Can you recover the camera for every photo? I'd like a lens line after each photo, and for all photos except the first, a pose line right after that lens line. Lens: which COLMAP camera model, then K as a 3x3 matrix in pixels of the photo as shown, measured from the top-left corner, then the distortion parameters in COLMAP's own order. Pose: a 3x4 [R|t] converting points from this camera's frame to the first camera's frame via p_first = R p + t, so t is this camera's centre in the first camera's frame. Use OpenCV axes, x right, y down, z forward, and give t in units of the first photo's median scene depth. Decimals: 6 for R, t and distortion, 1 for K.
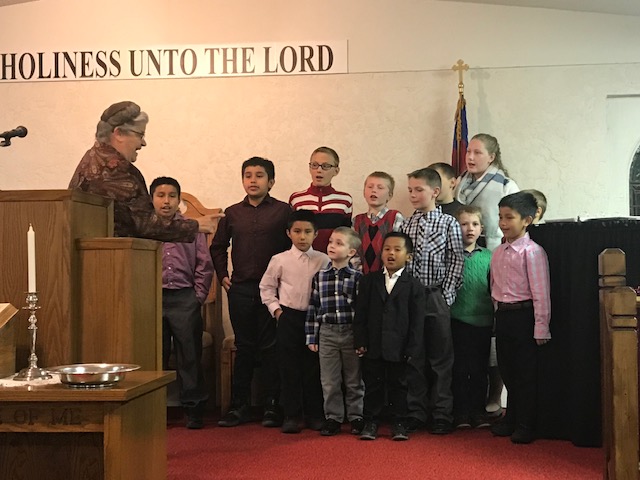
lens RADIAL K [[1025.5, 0, 320.0], [0, 1025.5, 240.0], [0, 0, 1]] dist [0.220305, -0.862694]
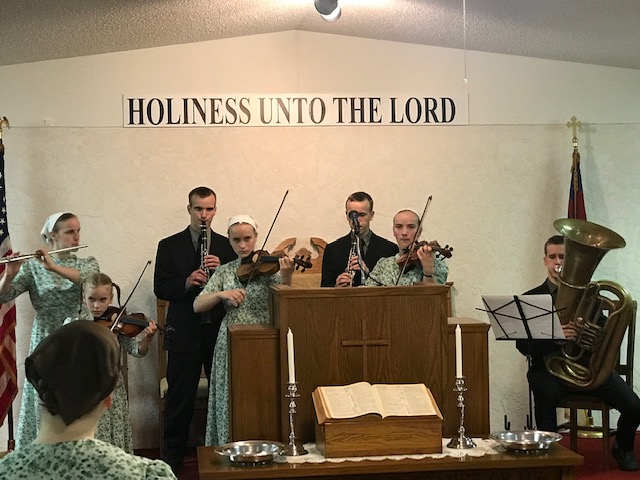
lens RADIAL K [[1236.0, 0, 320.0], [0, 1236.0, 240.0], [0, 0, 1]] dist [-0.010609, 0.269631]
pose [[0.975430, -0.008906, 0.220130, -0.402474], [0.000991, 0.999350, 0.036043, -0.088283], [-0.220308, -0.034939, 0.974805, -0.213755]]
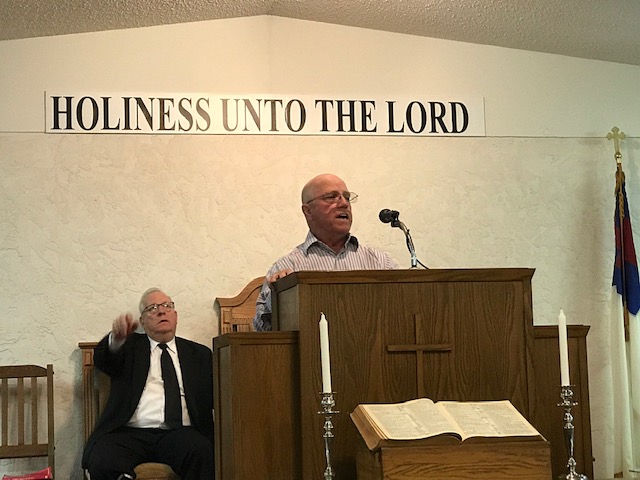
lens RADIAL K [[1357.5, 0, 320.0], [0, 1357.5, 240.0], [0, 0, 1]] dist [-0.010620, 0.509105]
pose [[0.956813, 0.014604, 0.290337, -0.421247], [0.008370, 0.996939, -0.077730, 0.008133], [-0.290583, 0.076803, 0.953762, -0.014557]]
